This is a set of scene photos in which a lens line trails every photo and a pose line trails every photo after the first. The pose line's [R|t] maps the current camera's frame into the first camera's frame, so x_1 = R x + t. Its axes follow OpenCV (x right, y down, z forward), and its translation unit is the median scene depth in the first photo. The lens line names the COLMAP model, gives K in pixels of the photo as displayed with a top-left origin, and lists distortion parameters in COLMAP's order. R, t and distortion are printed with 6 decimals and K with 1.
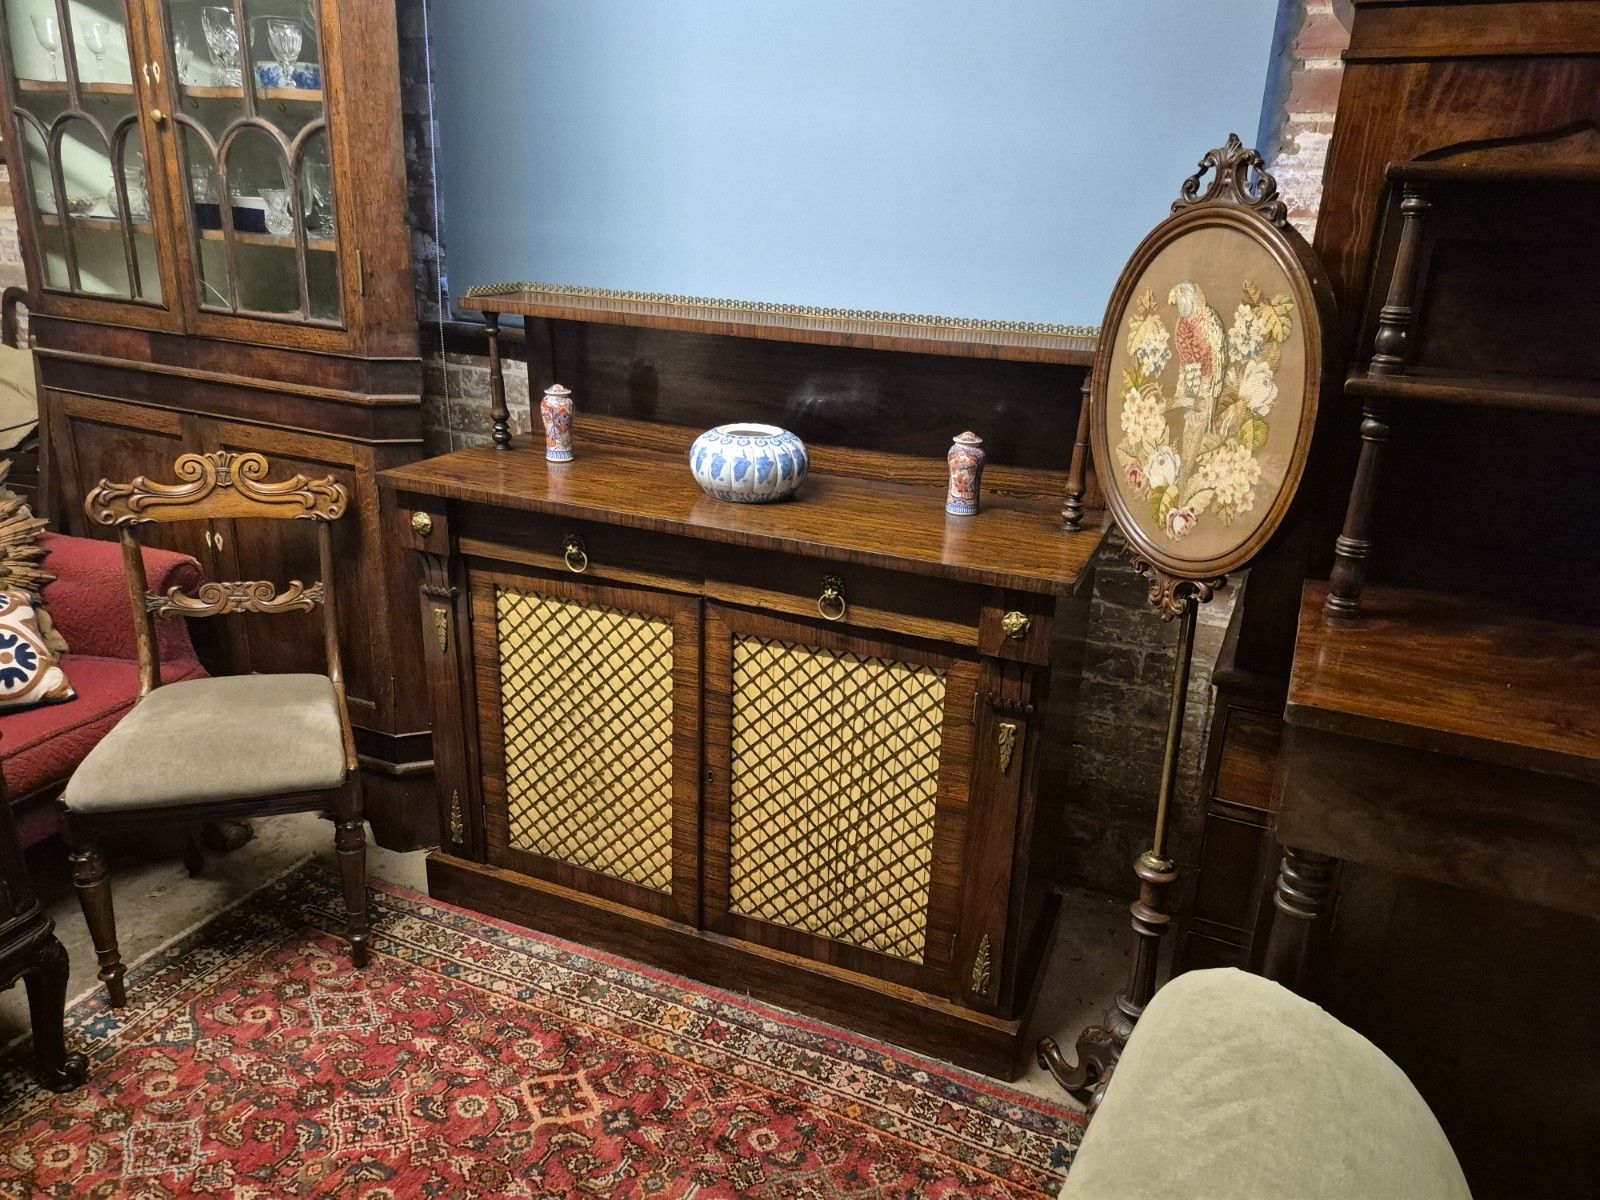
lens RADIAL K [[1121.6, 0, 815.6], [0, 1121.6, 608.8], [0, 0, 1]] dist [0.052672, -0.068526]
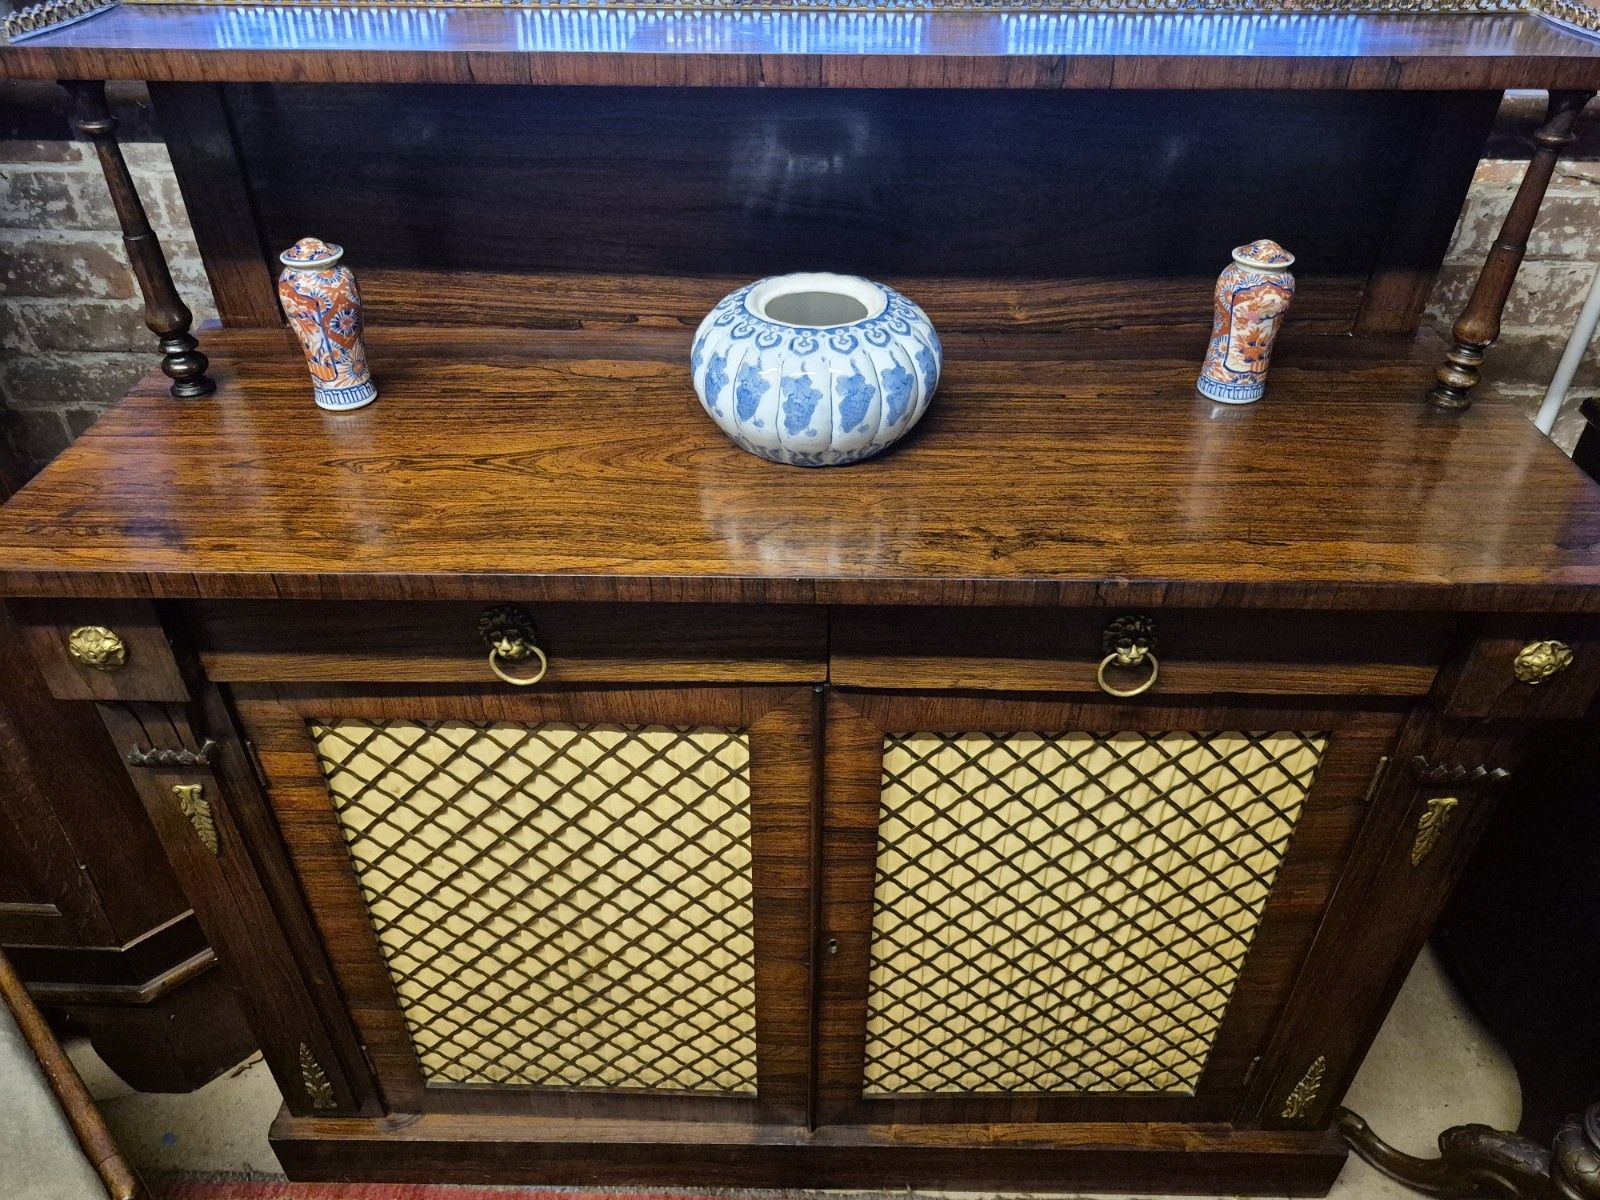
lens RADIAL K [[1121.6, 0, 798.6], [0, 1121.6, 593.1], [0, 0, 1]] dist [0.052672, -0.068526]
pose [[0.929485, -0.244126, 0.276515, -0.218671], [0.157800, 0.940757, 0.300127, -0.181393], [-0.333402, -0.235329, 0.912942, 0.536621]]
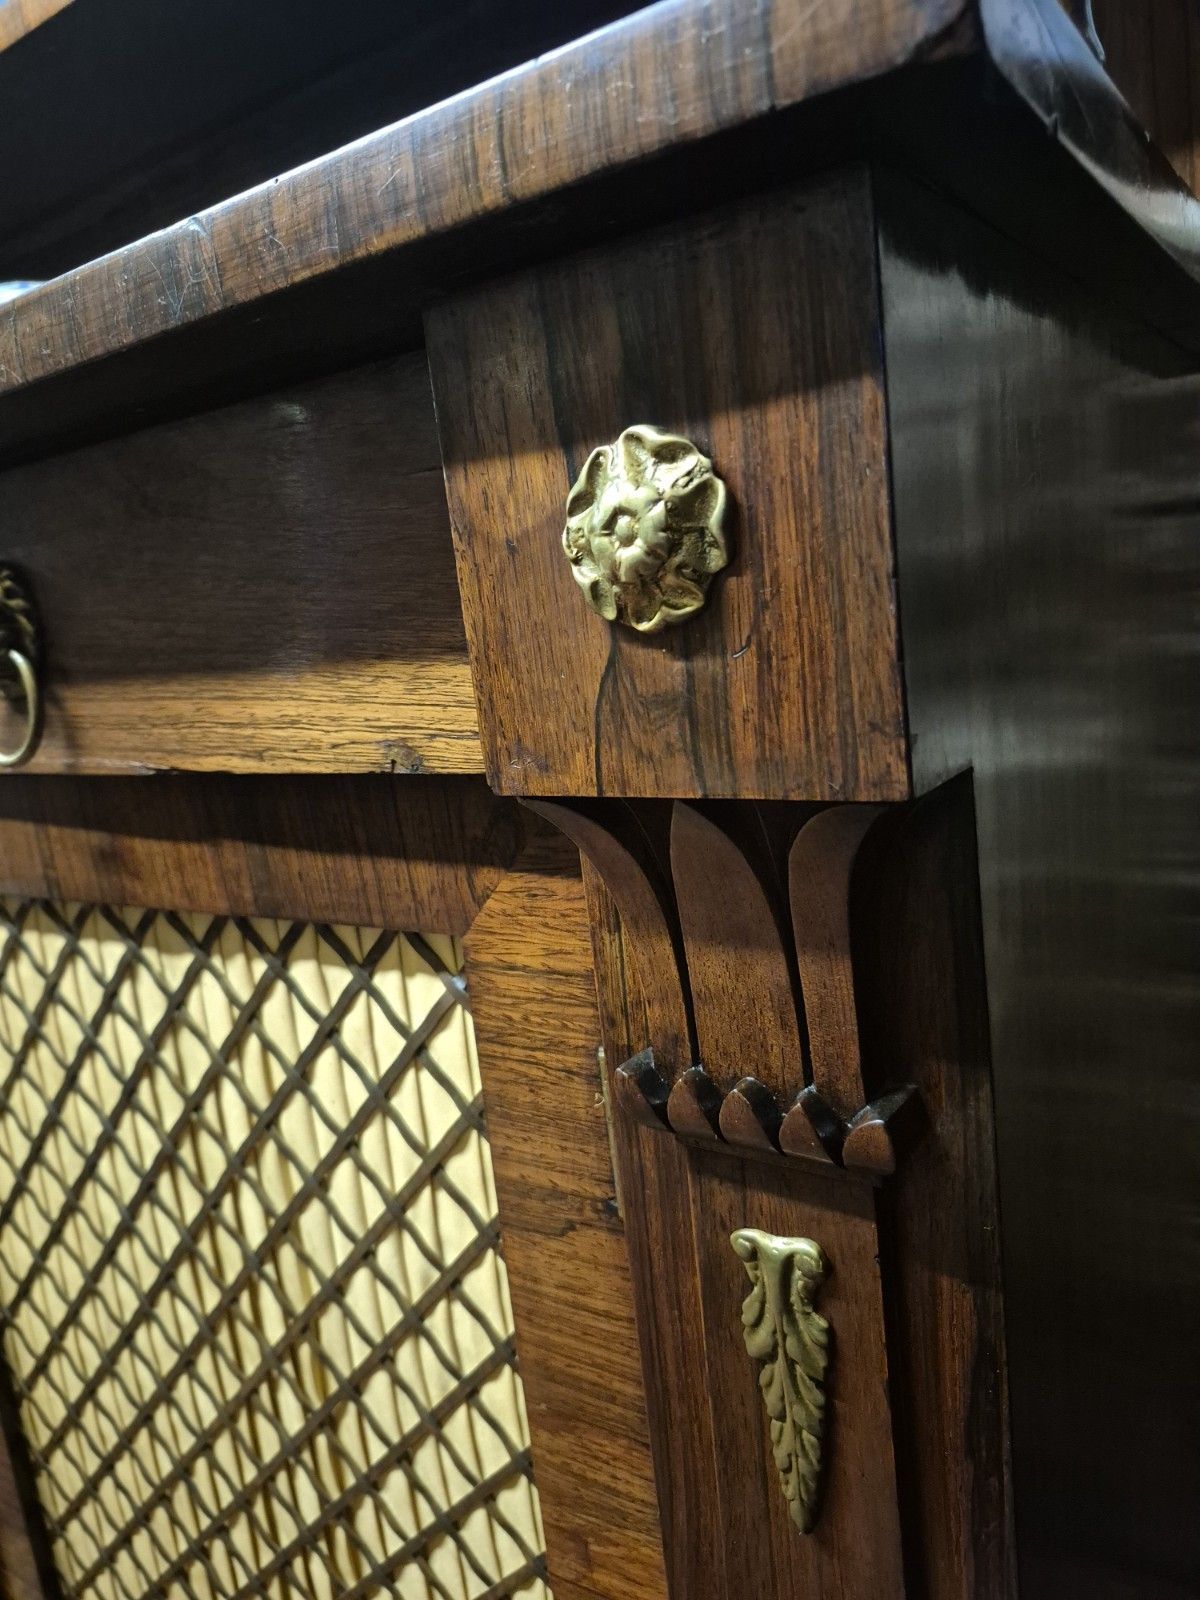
lens RADIAL K [[1142.2, 0, 655.2], [0, 1142.2, 797.0], [0, 0, 1]] dist [0.018036, -0.024732]
pose [[0.972618, -0.099008, -0.210265, 0.169452], [0.061901, 0.982397, -0.176250, 0.058765], [0.224014, 0.158408, 0.961626, 0.713635]]
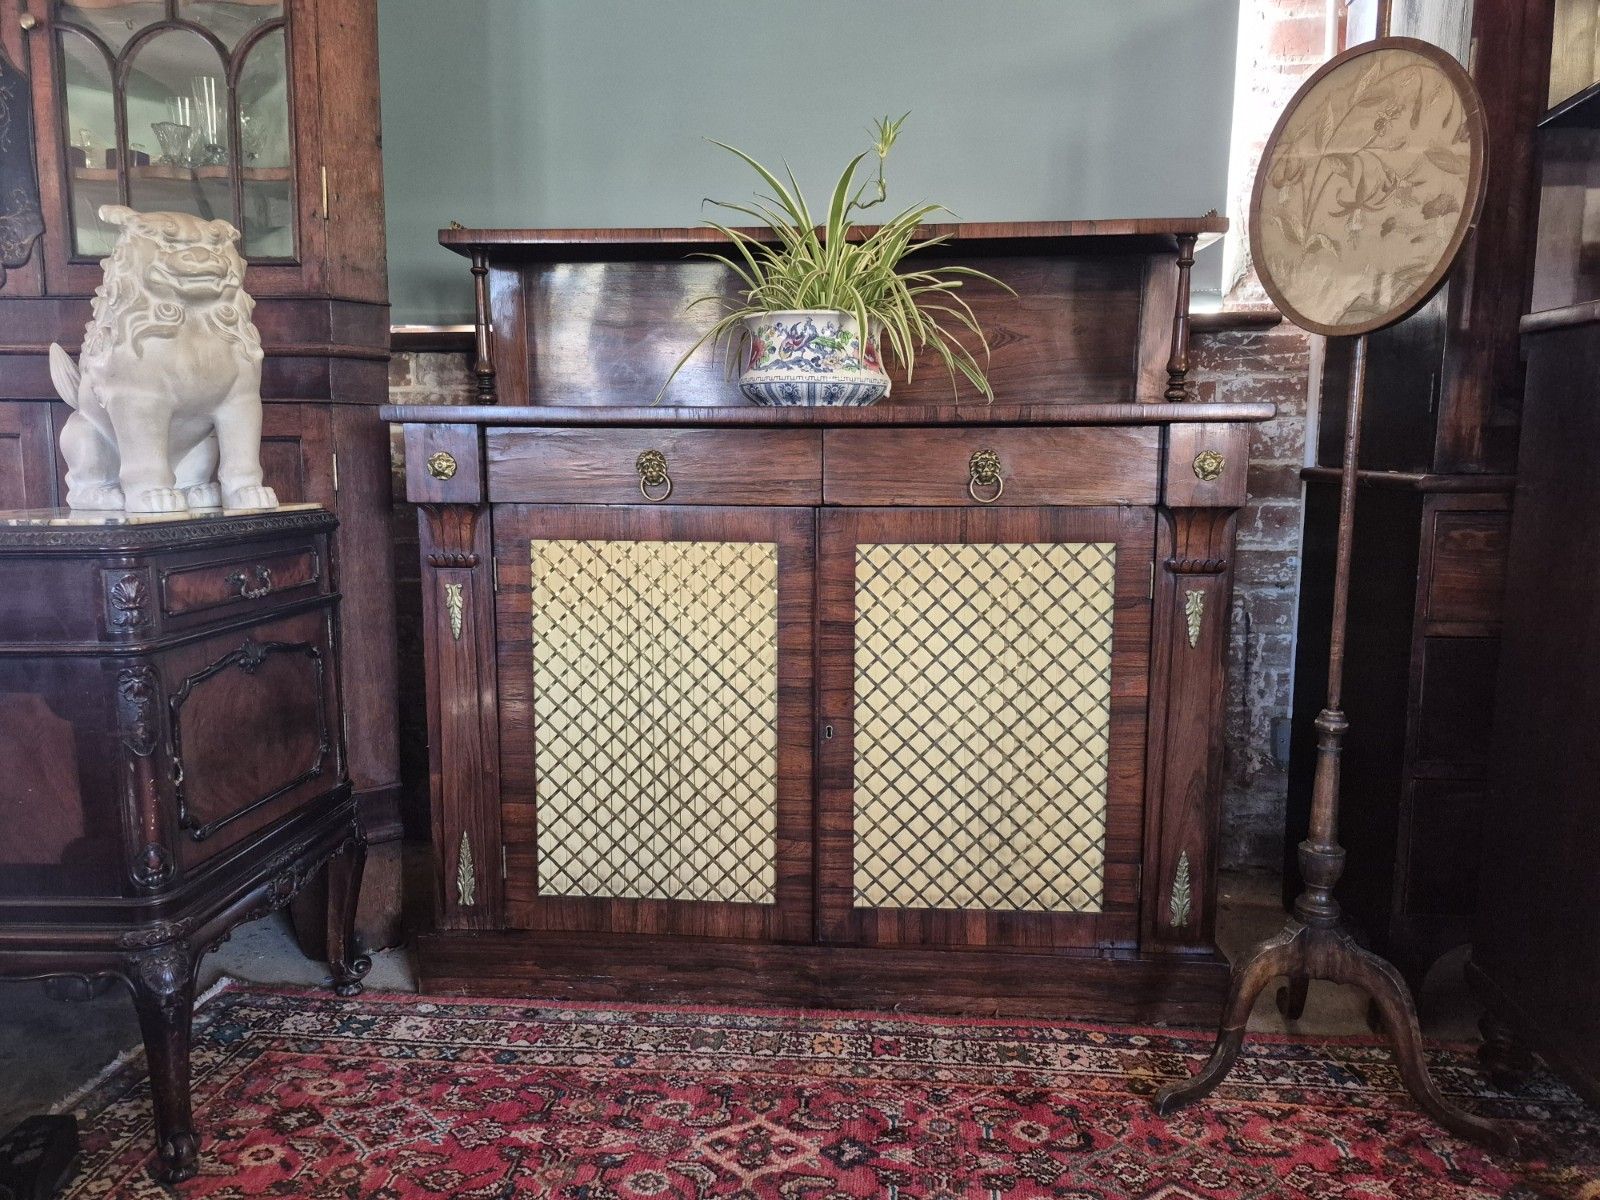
lens RADIAL K [[1121.6, 0, 783.8], [0, 1121.6, 606.9], [0, 0, 1]] dist [0.052672, -0.068526]
pose [[0.950027, -0.082533, 0.301061, -0.368524], [0.143093, 0.972264, -0.185007, 0.207168], [-0.277442, 0.218841, 0.935486, 0.200724]]
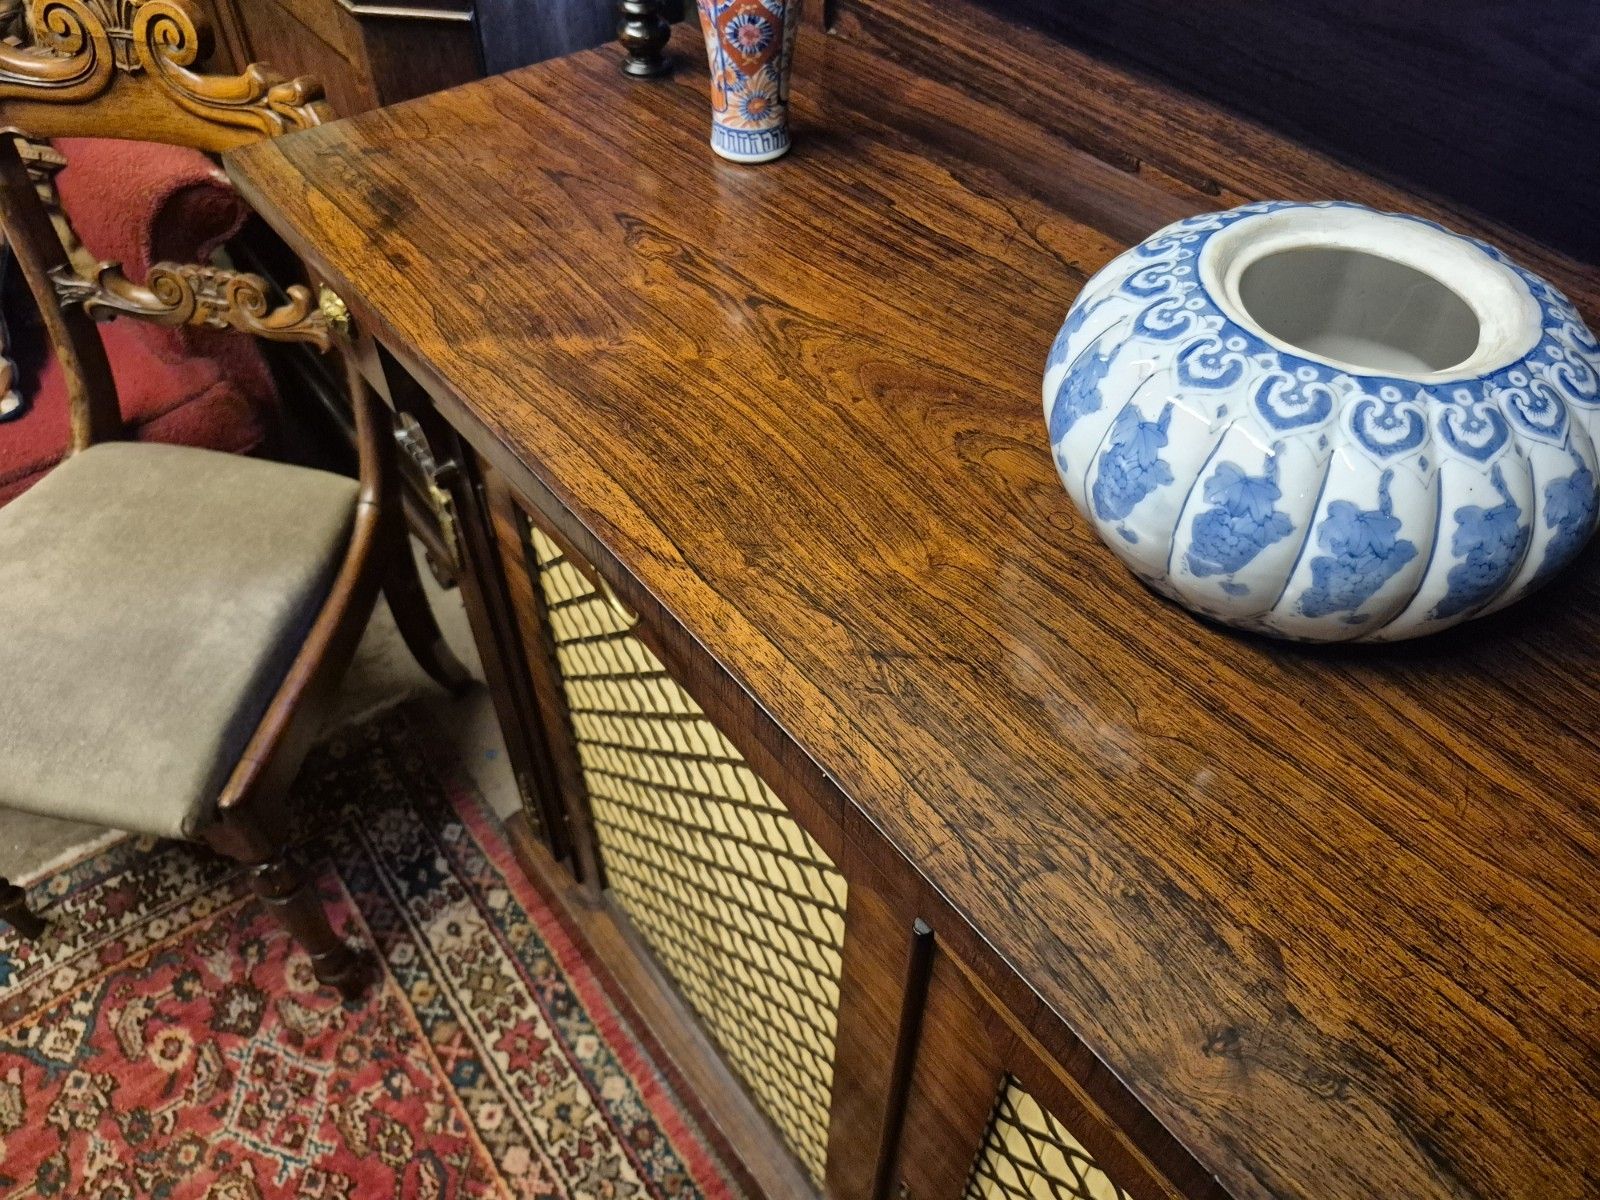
lens RADIAL K [[1121.6, 0, 792.6], [0, 1121.6, 593.3], [0, 0, 1]] dist [0.052672, -0.068526]
pose [[0.869162, 0.329785, -0.368511, -0.053353], [-0.138041, 0.877349, 0.459569, -0.186059], [0.474871, -0.348570, 0.808082, 0.744093]]
